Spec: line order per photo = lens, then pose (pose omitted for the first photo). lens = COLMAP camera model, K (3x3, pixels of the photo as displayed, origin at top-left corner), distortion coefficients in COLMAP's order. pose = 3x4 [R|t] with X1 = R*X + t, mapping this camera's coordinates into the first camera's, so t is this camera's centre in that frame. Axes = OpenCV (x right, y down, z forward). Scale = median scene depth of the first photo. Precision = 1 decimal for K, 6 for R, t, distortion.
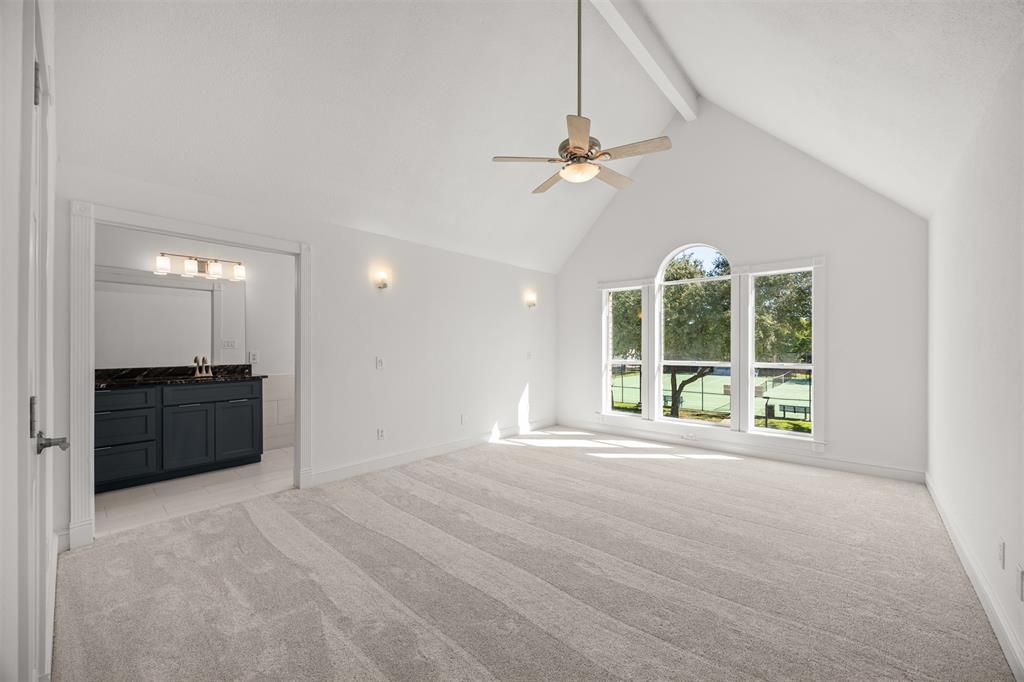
lens RADIAL K [[391.4, 0, 512.0], [0, 391.4, 342.8], [0, 0, 1]] dist [-0.000109, 0.000065]
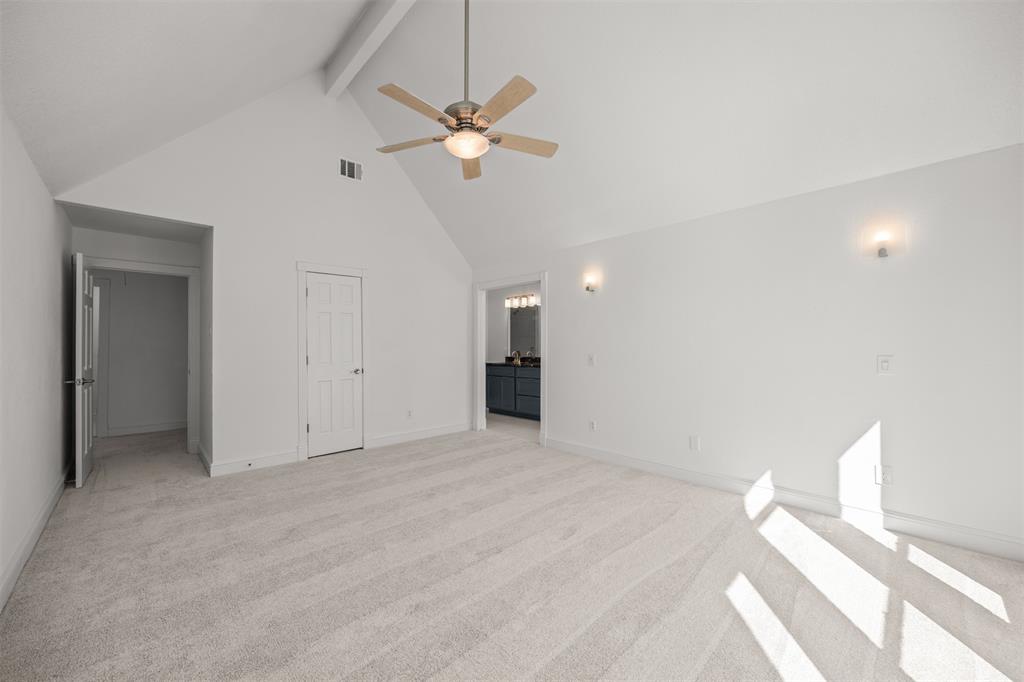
lens RADIAL K [[391.4, 0, 511.6], [0, 391.4, 345.1], [0, 0, 1]] dist [-0.000109, 0.000065]
pose [[-0.082013, -0.003669, -0.996624, 0.843364], [0.014725, 0.999880, -0.004893, 0.012679], [0.996522, -0.015077, -0.081949, 0.958047]]
